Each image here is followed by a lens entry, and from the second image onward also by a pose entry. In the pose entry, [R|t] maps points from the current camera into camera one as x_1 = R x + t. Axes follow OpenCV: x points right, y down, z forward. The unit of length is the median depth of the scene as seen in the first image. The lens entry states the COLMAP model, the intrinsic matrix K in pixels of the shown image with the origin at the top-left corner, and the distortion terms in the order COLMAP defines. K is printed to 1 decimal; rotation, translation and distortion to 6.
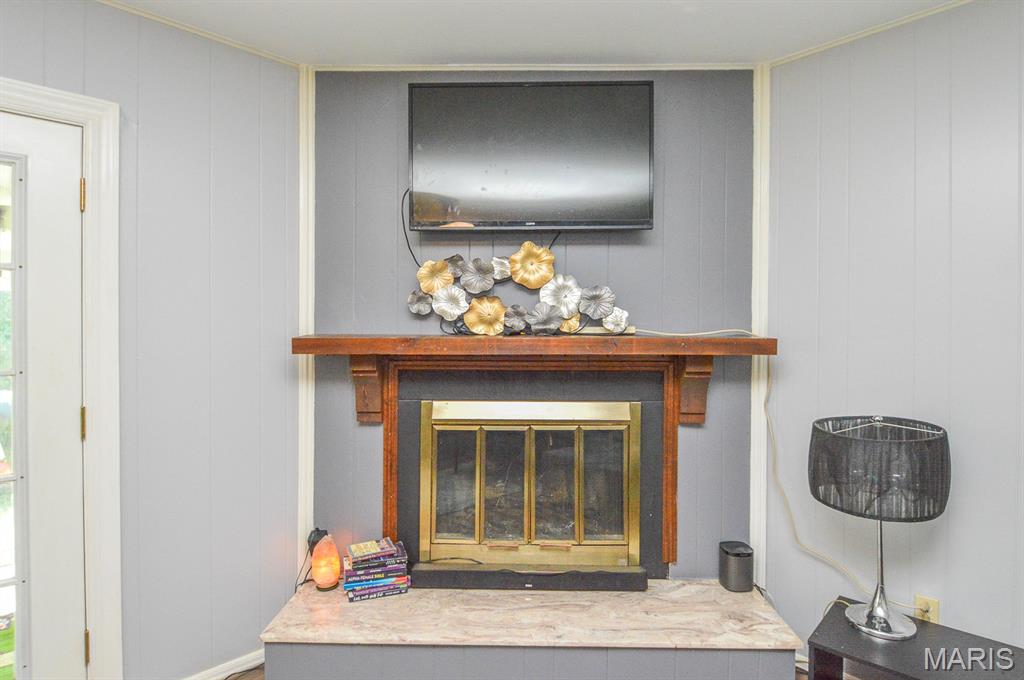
lens RADIAL K [[533.8, 0, 512.0], [0, 533.8, 340.0], [0, 0, 1]] dist [-0.001278, -0.000392]
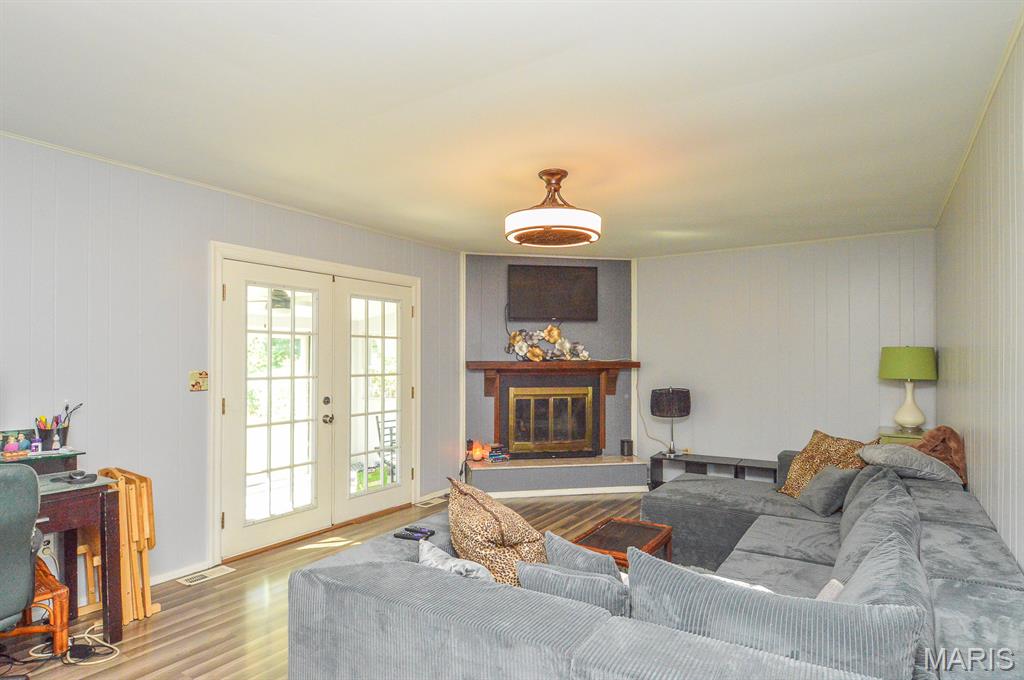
lens RADIAL K [[563.6, 0, 512.6], [0, 563.6, 359.4], [0, 0, 1]] dist [0.000058, 0.000002]
pose [[0.973941, -0.002308, 0.226790, -0.769420], [0.006822, 0.999794, -0.019125, 0.034025], [-0.226699, 0.020174, 0.973756, -1.611705]]
